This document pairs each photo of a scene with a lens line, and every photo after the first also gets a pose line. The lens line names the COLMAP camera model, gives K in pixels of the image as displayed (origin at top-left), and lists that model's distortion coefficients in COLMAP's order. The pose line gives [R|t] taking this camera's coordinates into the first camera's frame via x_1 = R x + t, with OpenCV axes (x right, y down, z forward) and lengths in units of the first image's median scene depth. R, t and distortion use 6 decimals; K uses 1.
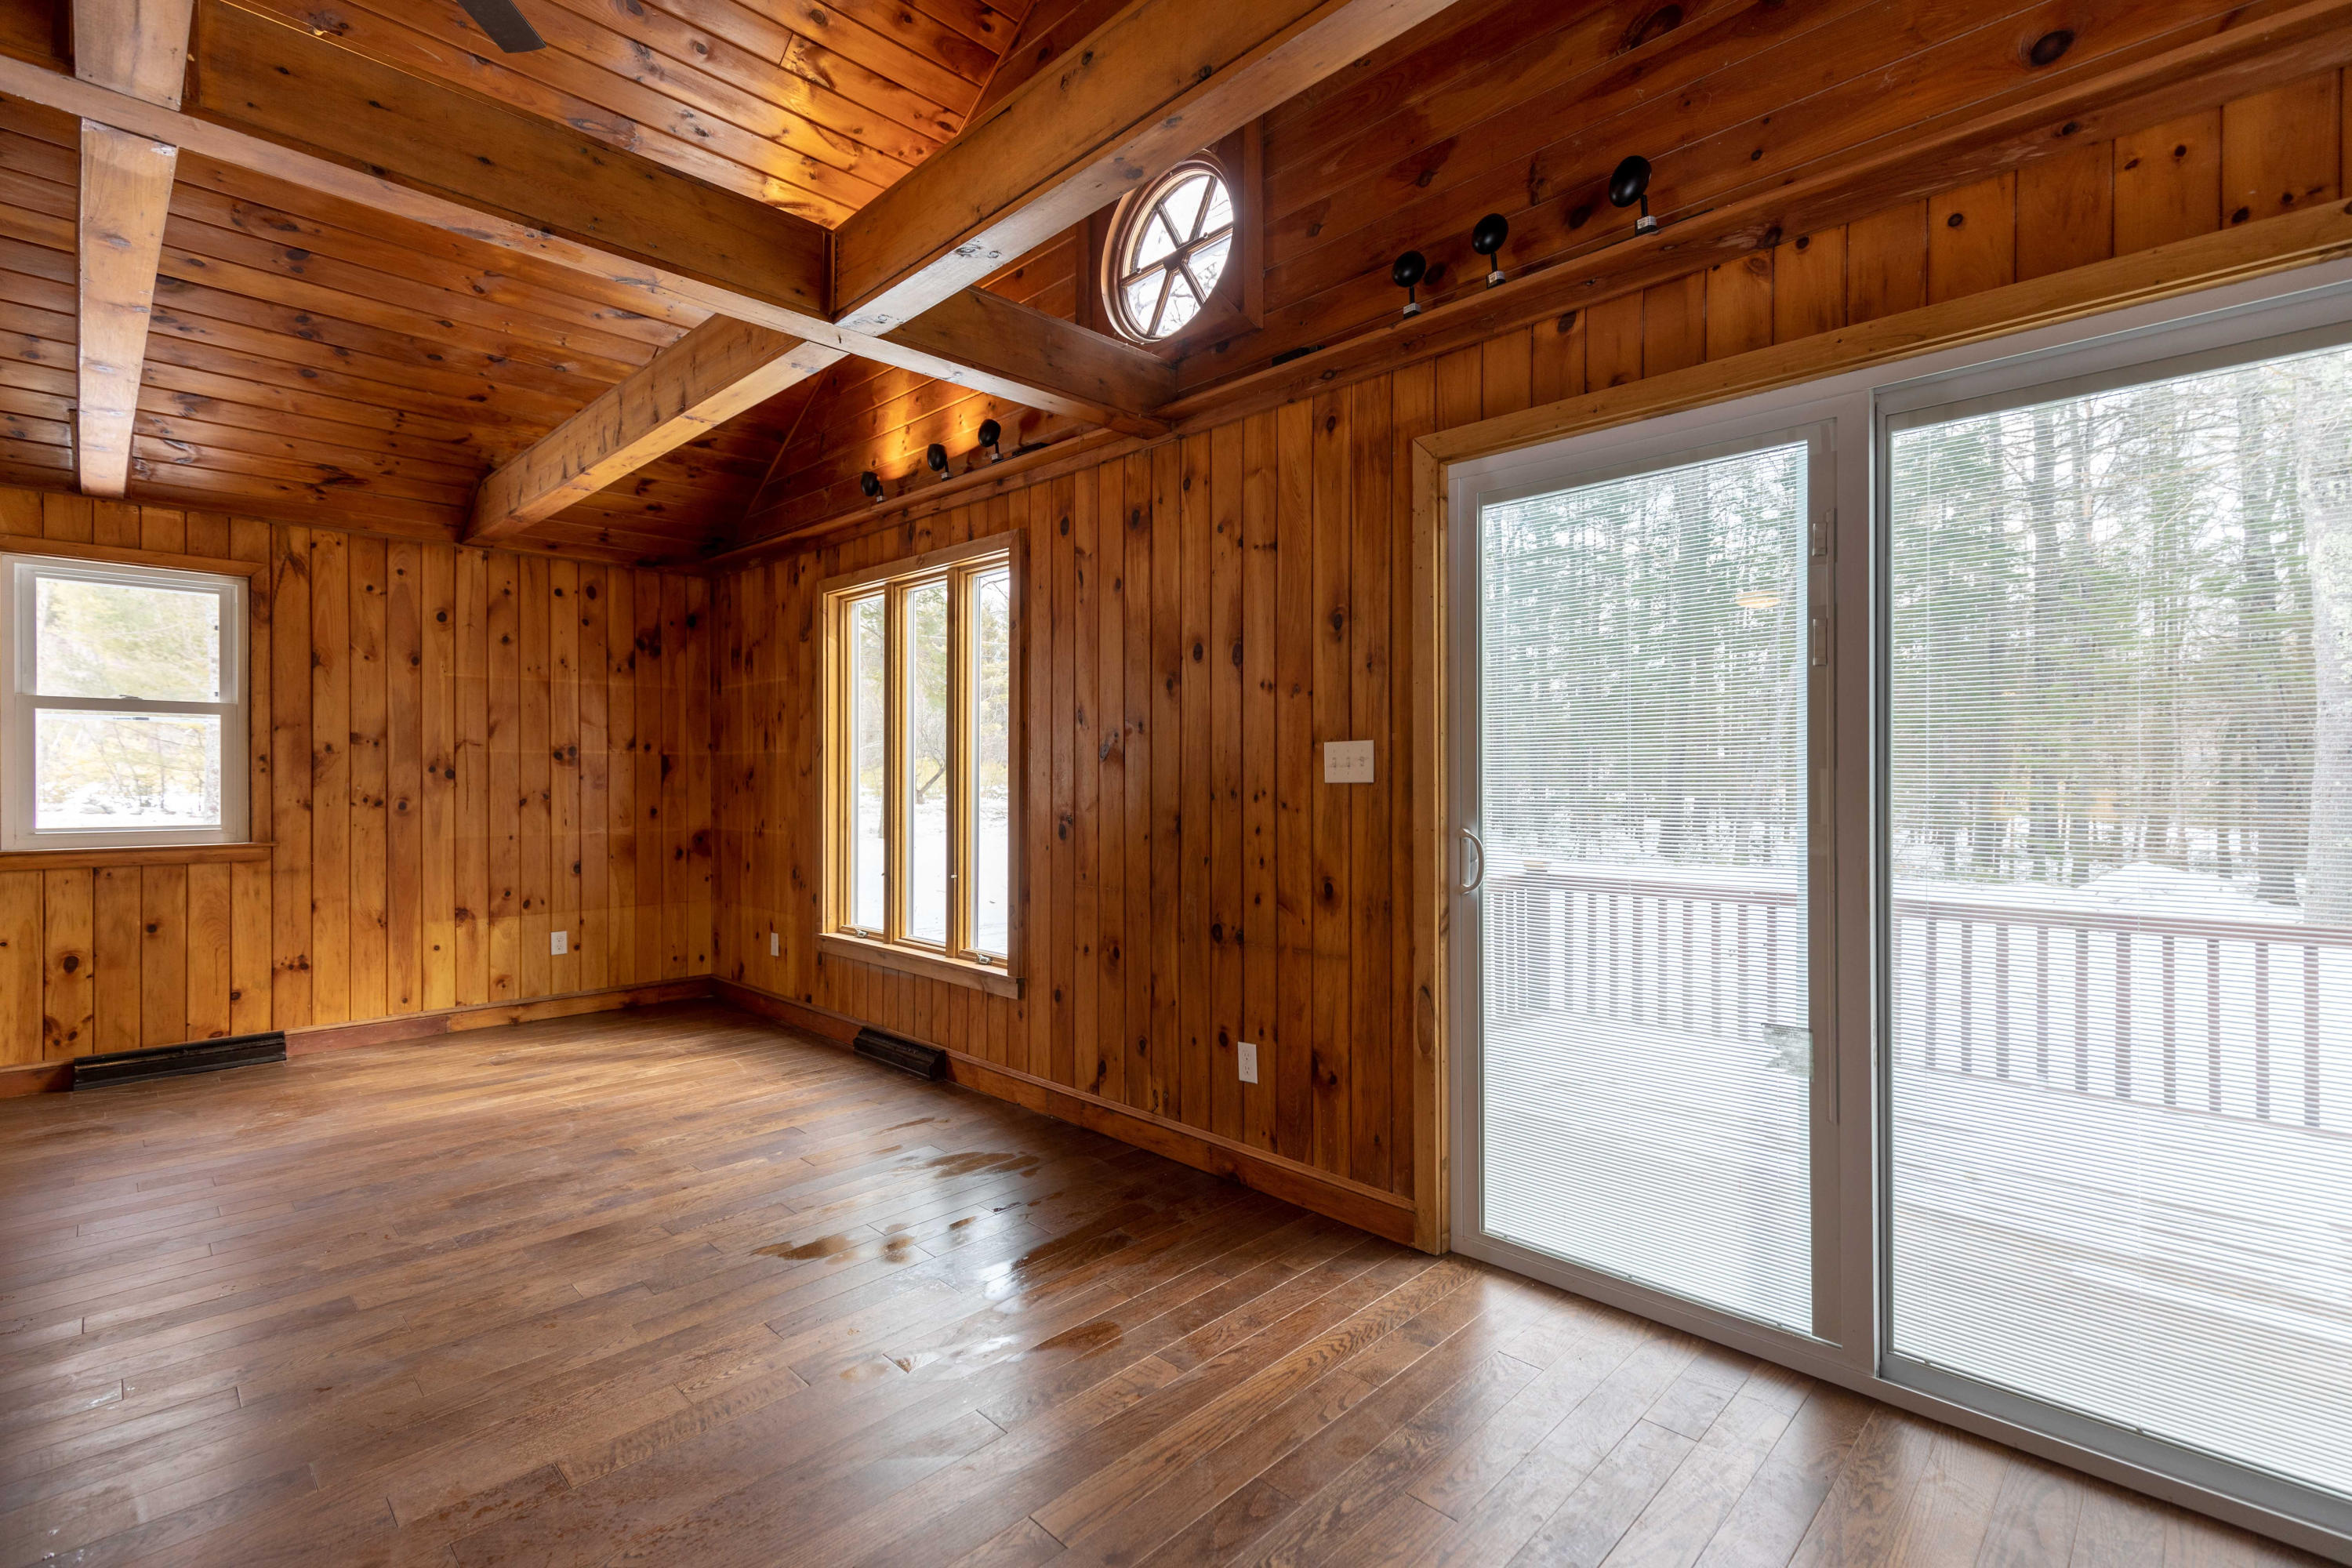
lens RADIAL K [[1059.8, 0, 1187.3], [0, 1059.8, 779.2], [0, 0, 1]] dist [0.009853, -0.002395]
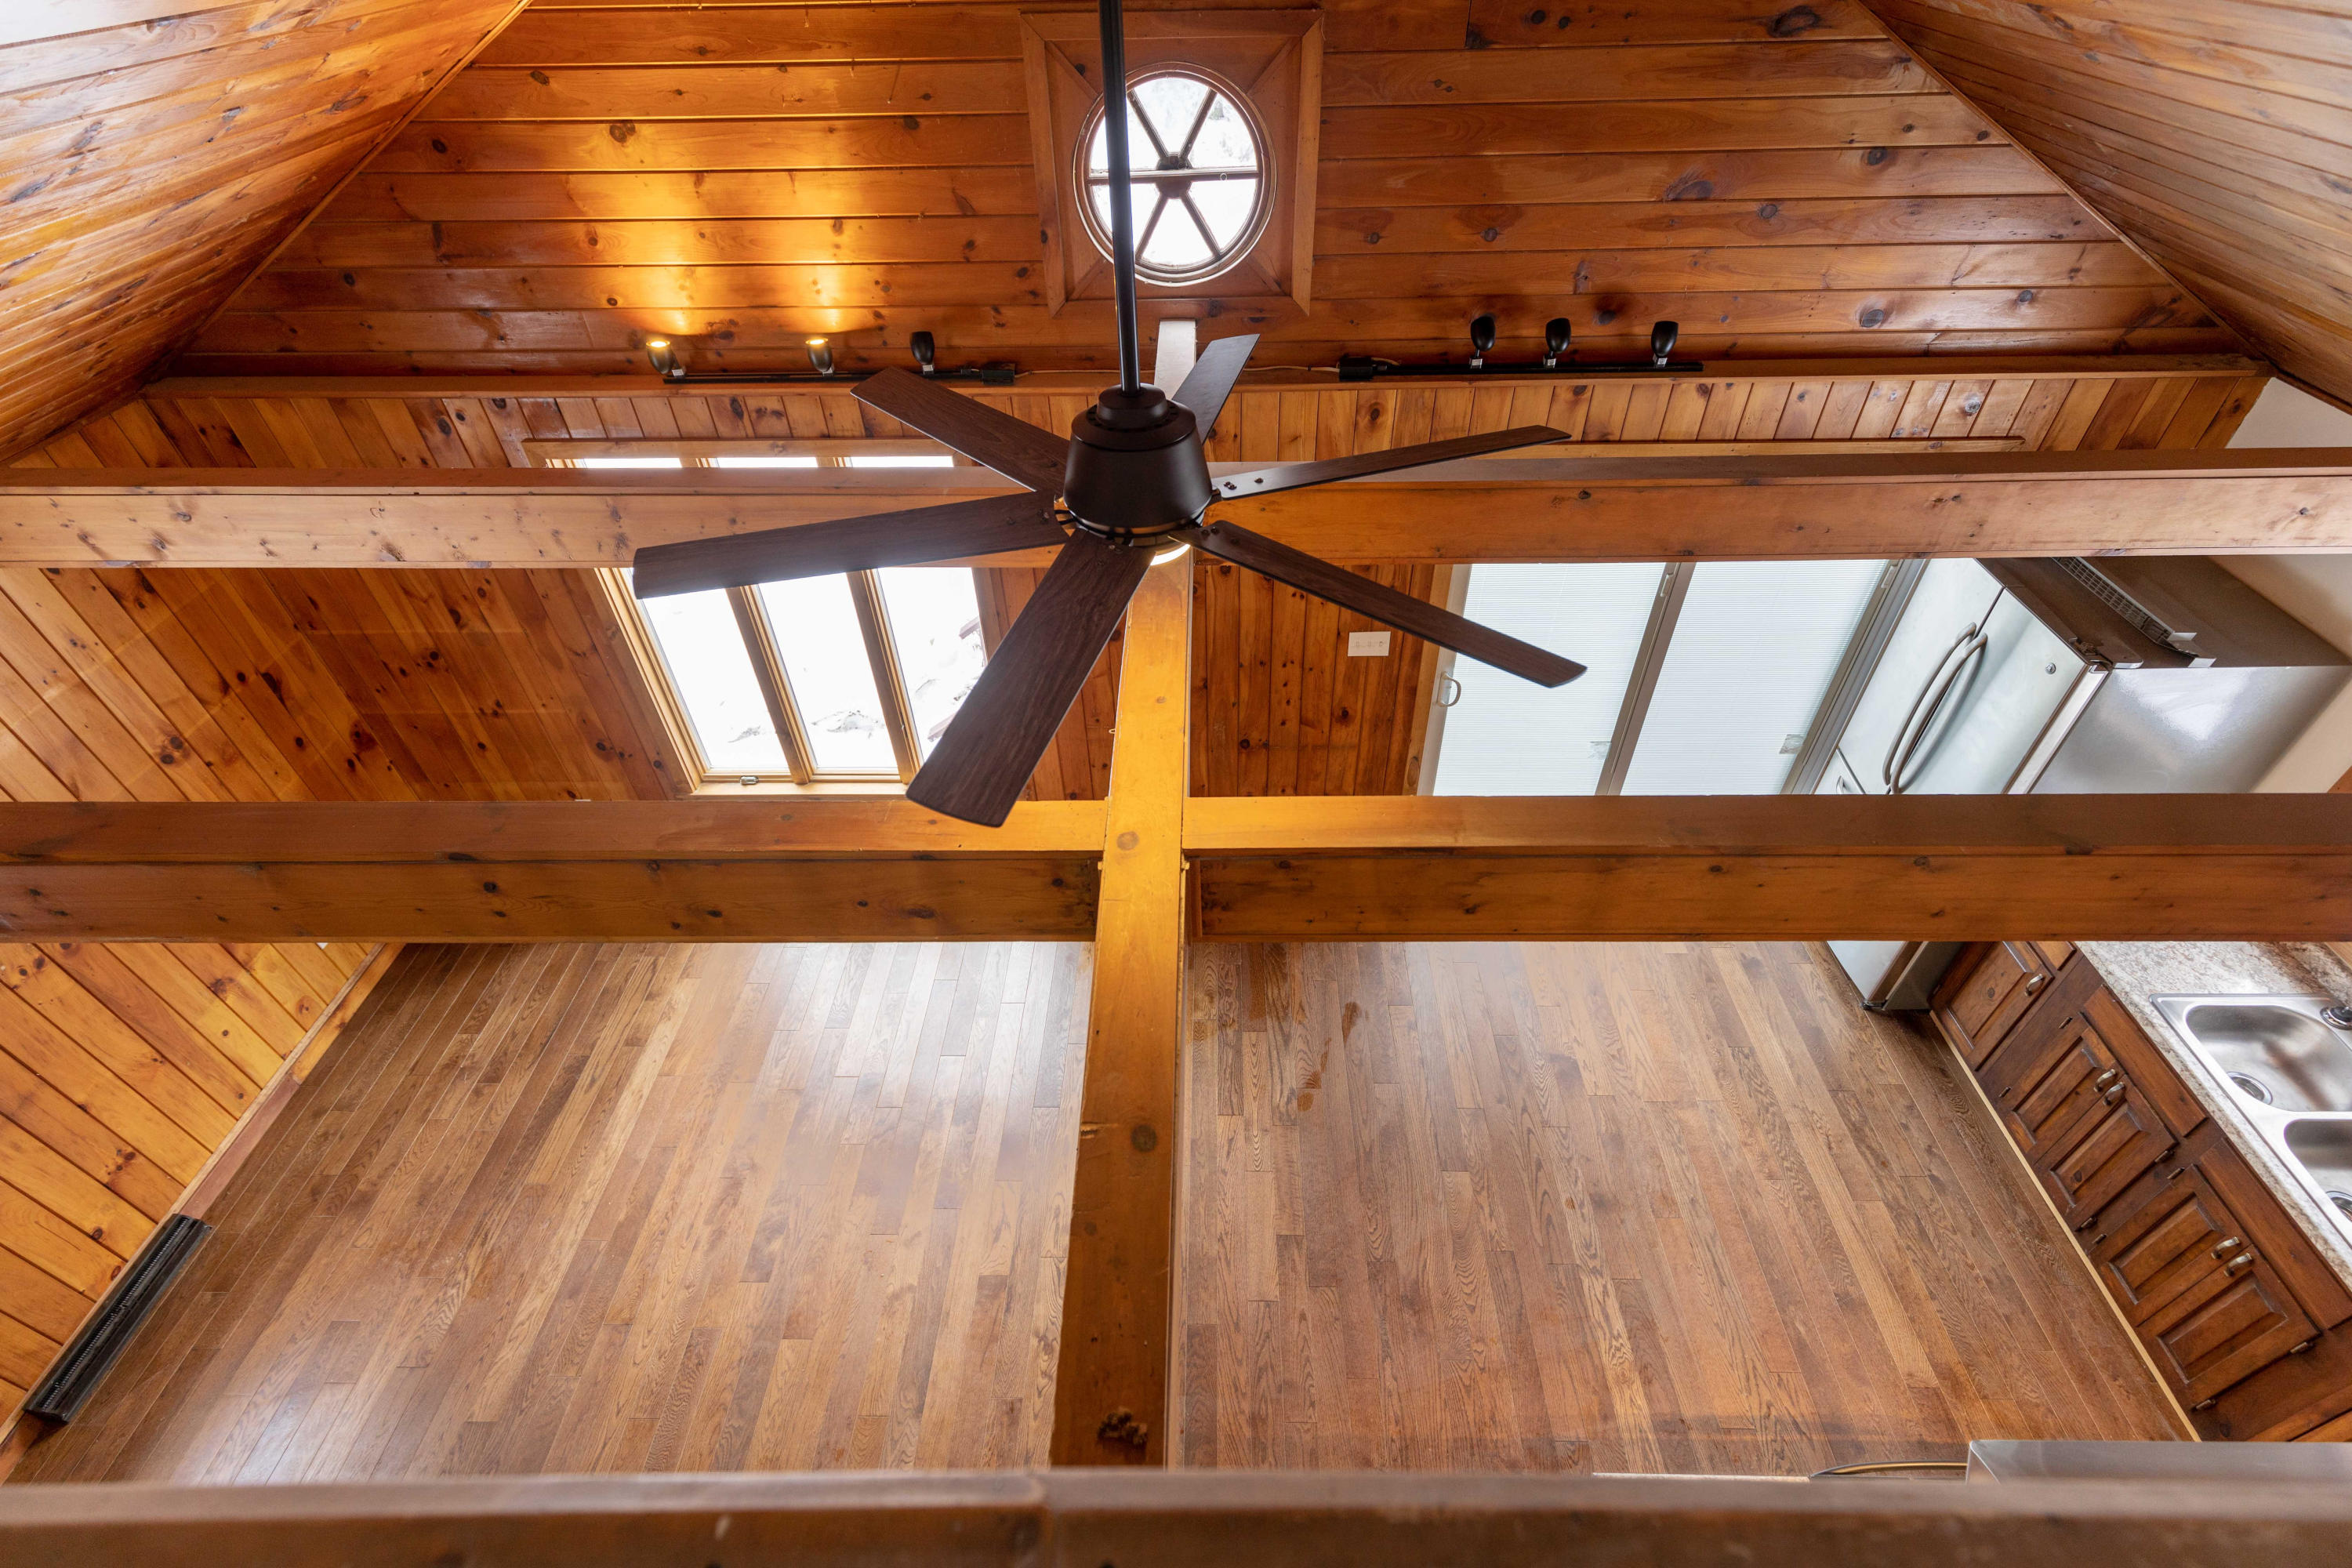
lens RADIAL K [[1059.8, 0, 1190.6], [0, 1059.8, 773.9], [0, 0, 1]] dist [0.009853, -0.002395]
pose [[0.727979, -0.463010, 0.505637, -0.625759], [0.022190, 0.753036, 0.657605, -0.625077], [-0.685241, -0.467502, 0.558469, 0.195648]]
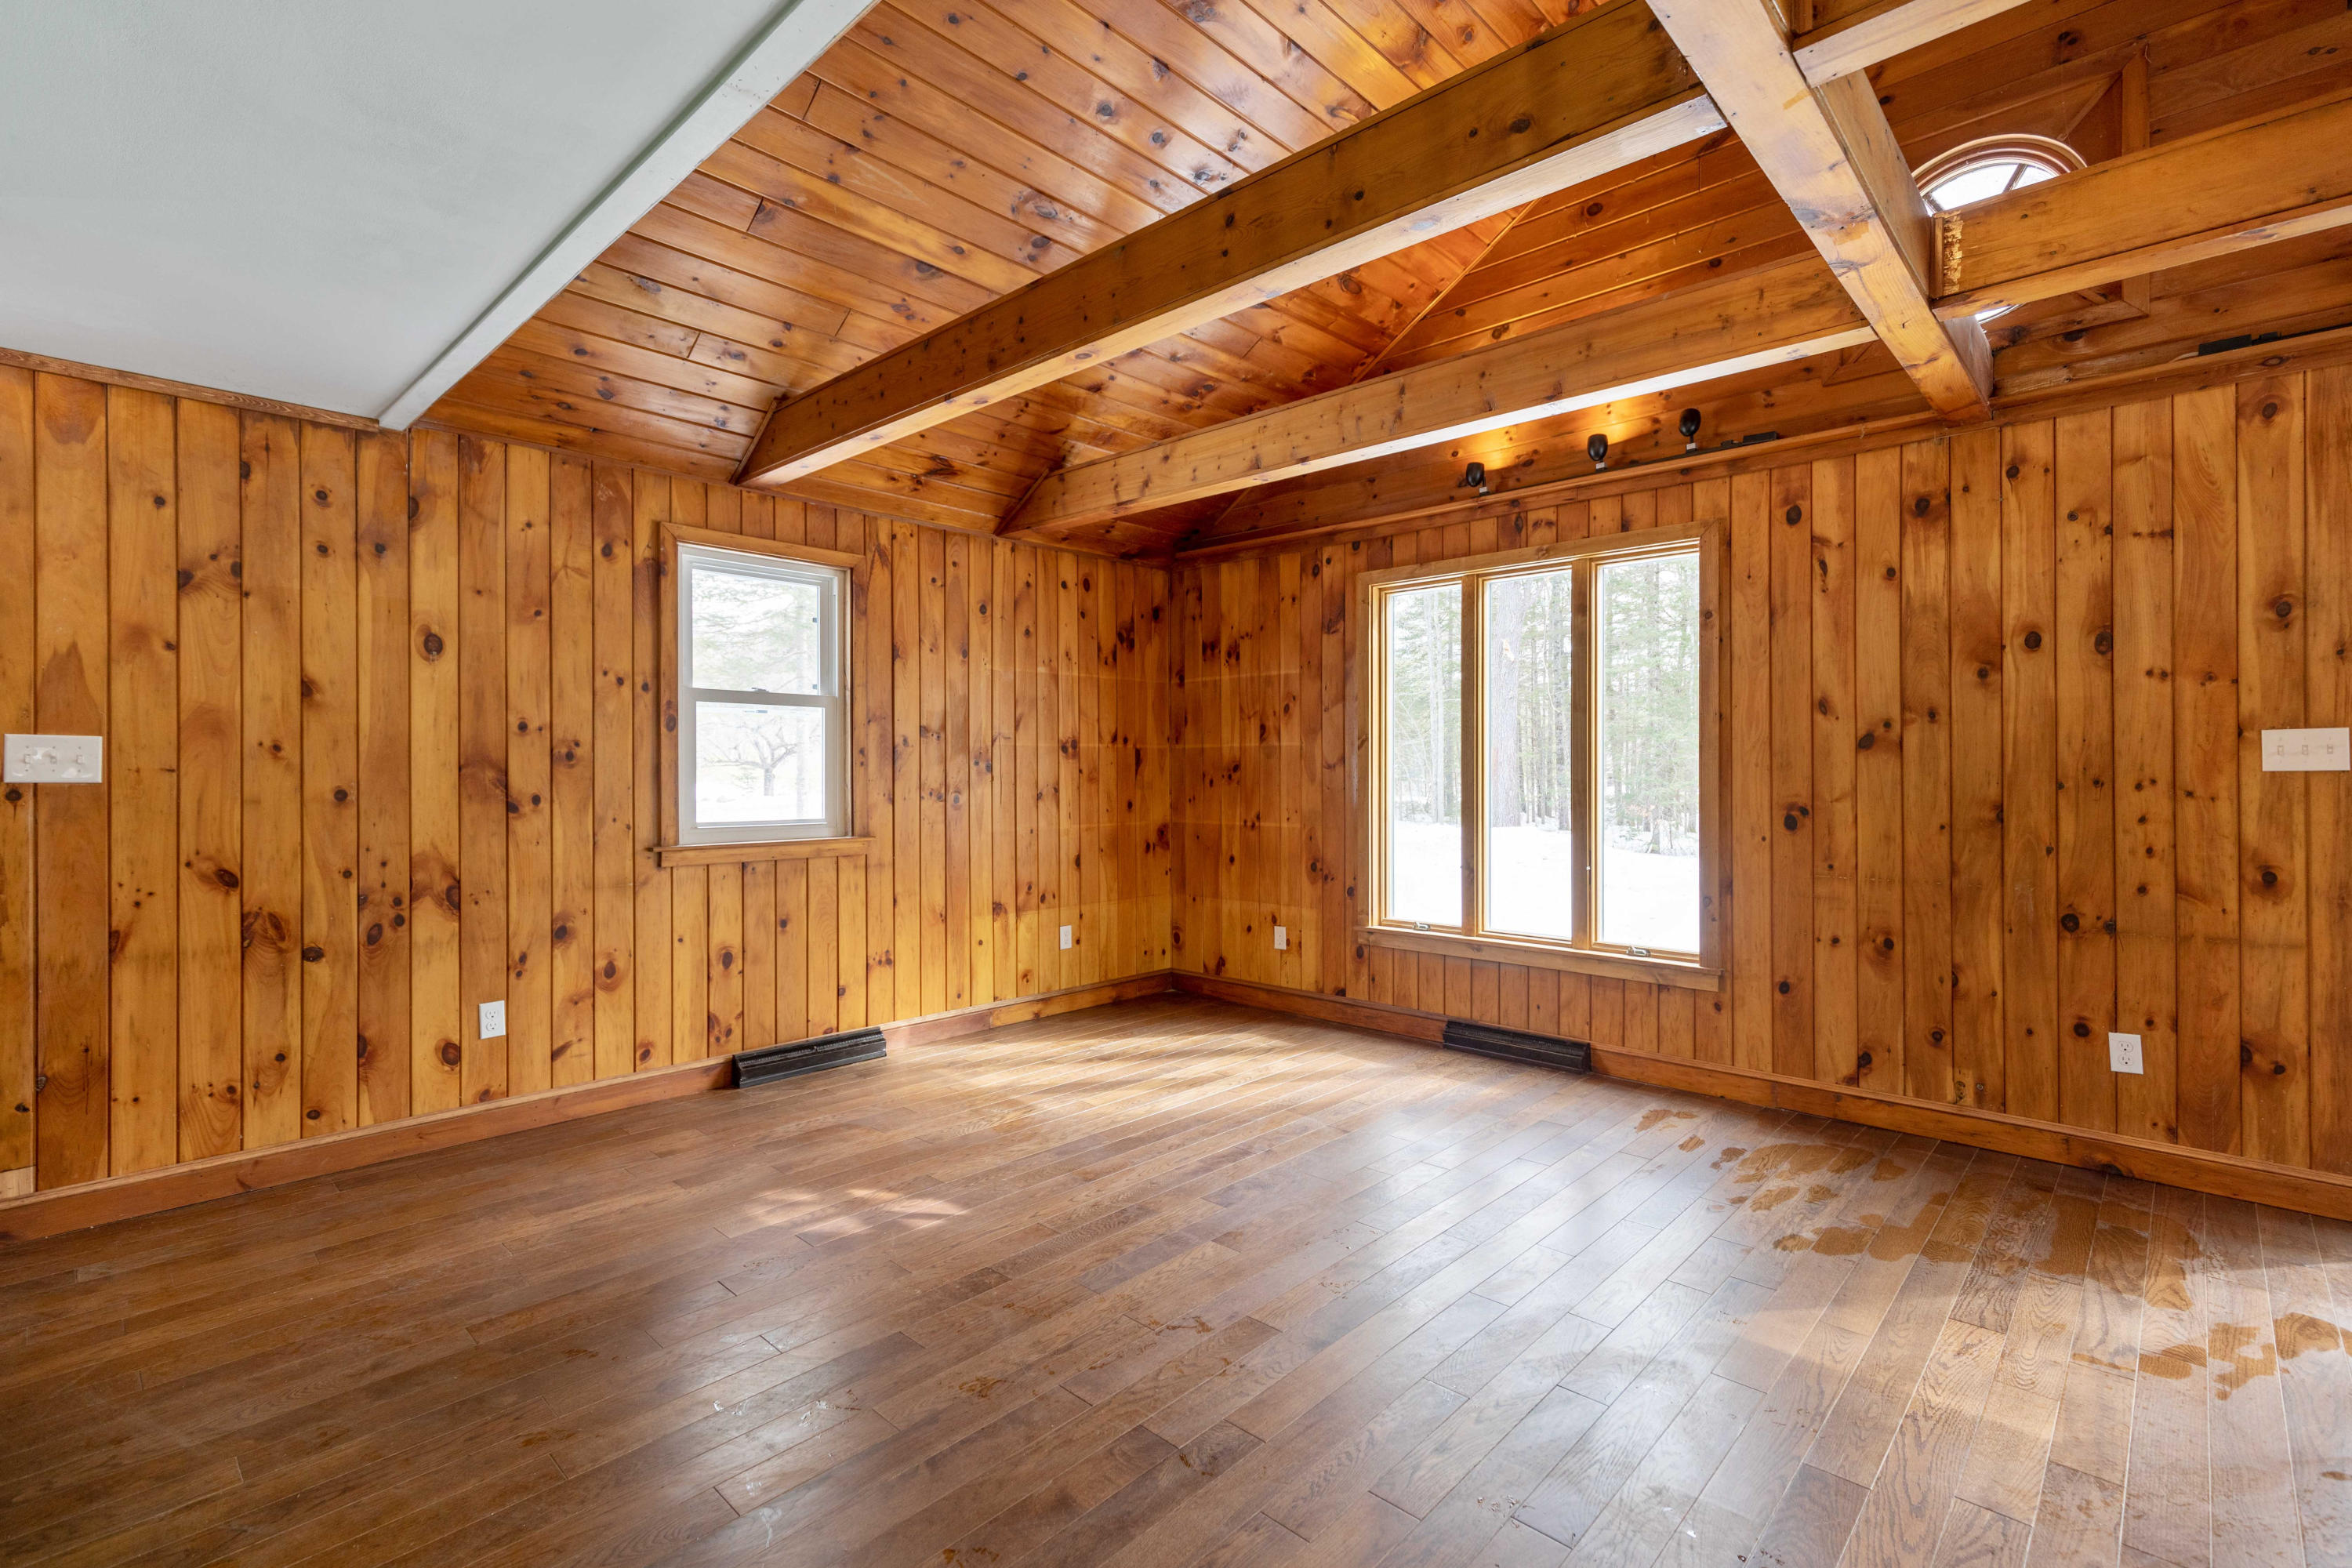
lens RADIAL K [[1059.8, 0, 1185.8], [0, 1059.8, 771.0], [0, 0, 1]] dist [0.009853, -0.002395]
pose [[0.999862, -0.002688, 0.016384, -0.671017], [0.002746, 0.999990, -0.003506, 0.003132], [-0.016375, 0.003550, 0.999860, 0.011638]]
